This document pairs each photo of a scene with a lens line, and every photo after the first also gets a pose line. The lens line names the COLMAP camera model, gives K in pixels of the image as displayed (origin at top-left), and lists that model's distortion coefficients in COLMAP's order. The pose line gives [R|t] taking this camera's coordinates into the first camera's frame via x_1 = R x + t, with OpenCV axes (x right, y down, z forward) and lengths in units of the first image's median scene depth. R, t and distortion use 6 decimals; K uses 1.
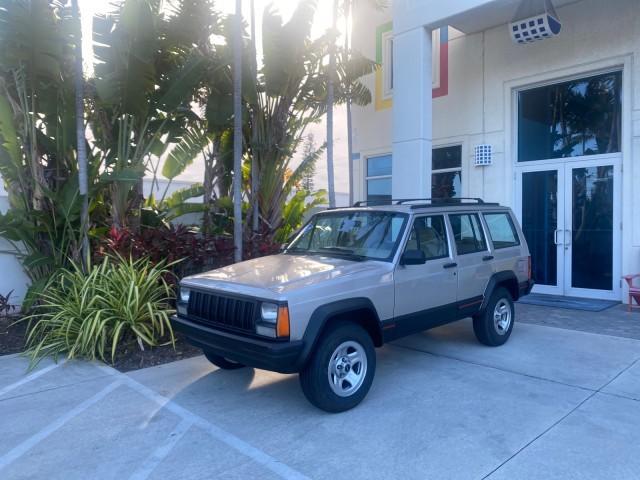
lens RADIAL K [[488.2, 0, 321.6], [0, 488.2, 238.2], [0, 0, 1]] dist [0.032291, -0.027587]
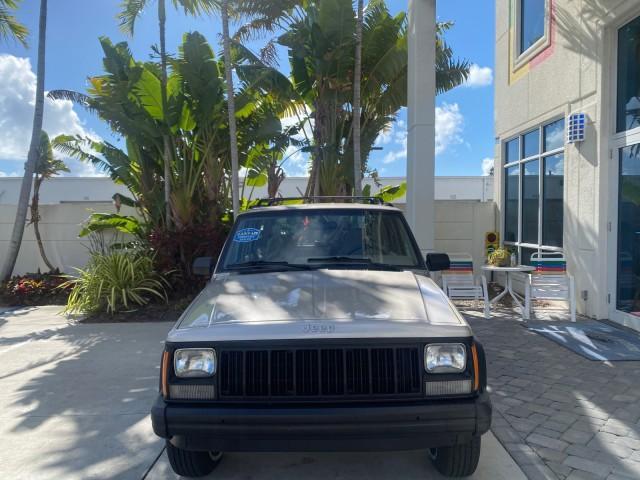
lens RADIAL K [[488.2, 0, 318.7], [0, 488.2, 239.6], [0, 0, 1]] dist [0.032291, -0.027587]
pose [[0.718212, 0.029320, -0.695207, 0.893823], [-0.016584, 0.999549, 0.025023, -0.025204], [0.695627, -0.006442, 0.718374, 0.328544]]
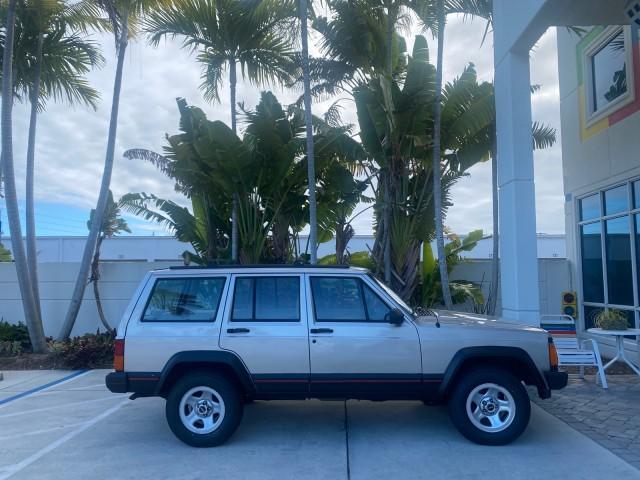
lens RADIAL K [[488.2, 0, 322.4], [0, 488.2, 235.8], [0, 0, 1]] dist [0.032291, -0.027587]
pose [[0.700466, -0.060127, -0.711148, 0.734688], [-0.018607, 0.994567, -0.102418, -0.022441], [0.713443, 0.084973, 0.695542, 0.251201]]
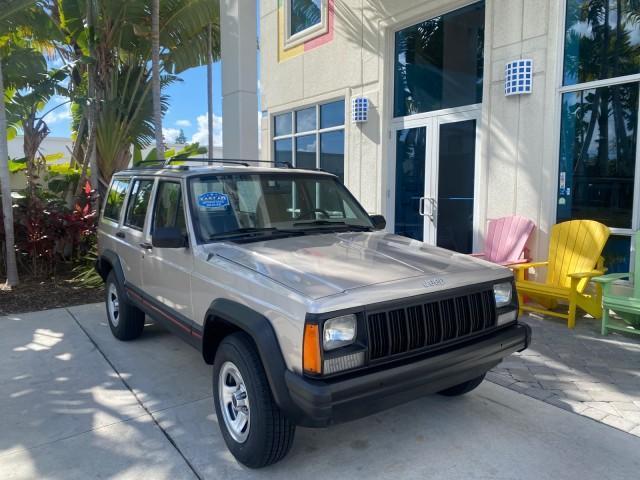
lens RADIAL K [[488.2, 0, 317.3], [0, 488.2, 241.6], [0, 0, 1]] dist [0.032291, -0.027587]
pose [[0.989517, 0.020365, -0.142973, 0.604001], [-0.008815, 0.996679, 0.080958, -0.013014], [0.144147, -0.078849, 0.986410, 0.191992]]
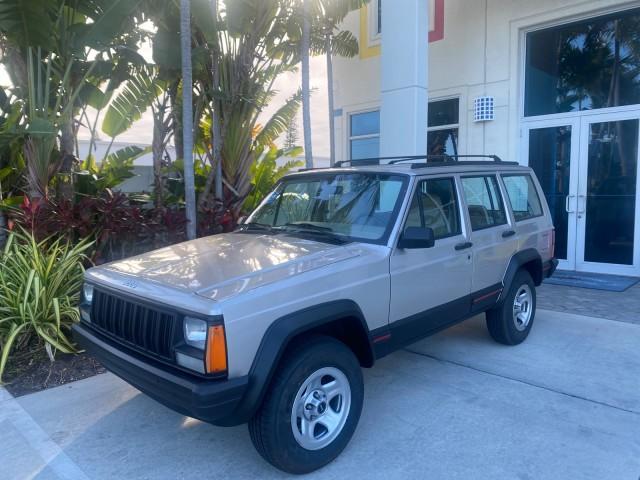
lens RADIAL K [[488.2, 0, 320.5], [0, 488.2, 236.7], [0, 0, 1]] dist [0.032291, -0.027587]
pose [[0.999466, -0.008316, 0.031601, 0.019104], [0.006218, 0.997806, 0.065921, -0.006133], [-0.032080, -0.065689, 0.997324, 0.208672]]
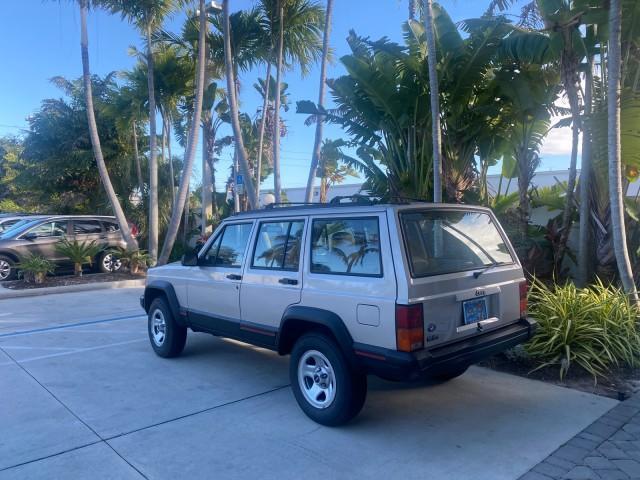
lens RADIAL K [[488.2, 0, 320.2], [0, 488.2, 237.1], [0, 0, 1]] dist [0.032291, -0.027587]
pose [[-0.029020, 0.041594, -0.998713, 0.892083], [-0.028379, 0.998697, 0.042418, -0.048063], [0.999176, 0.029573, -0.027801, 0.904011]]
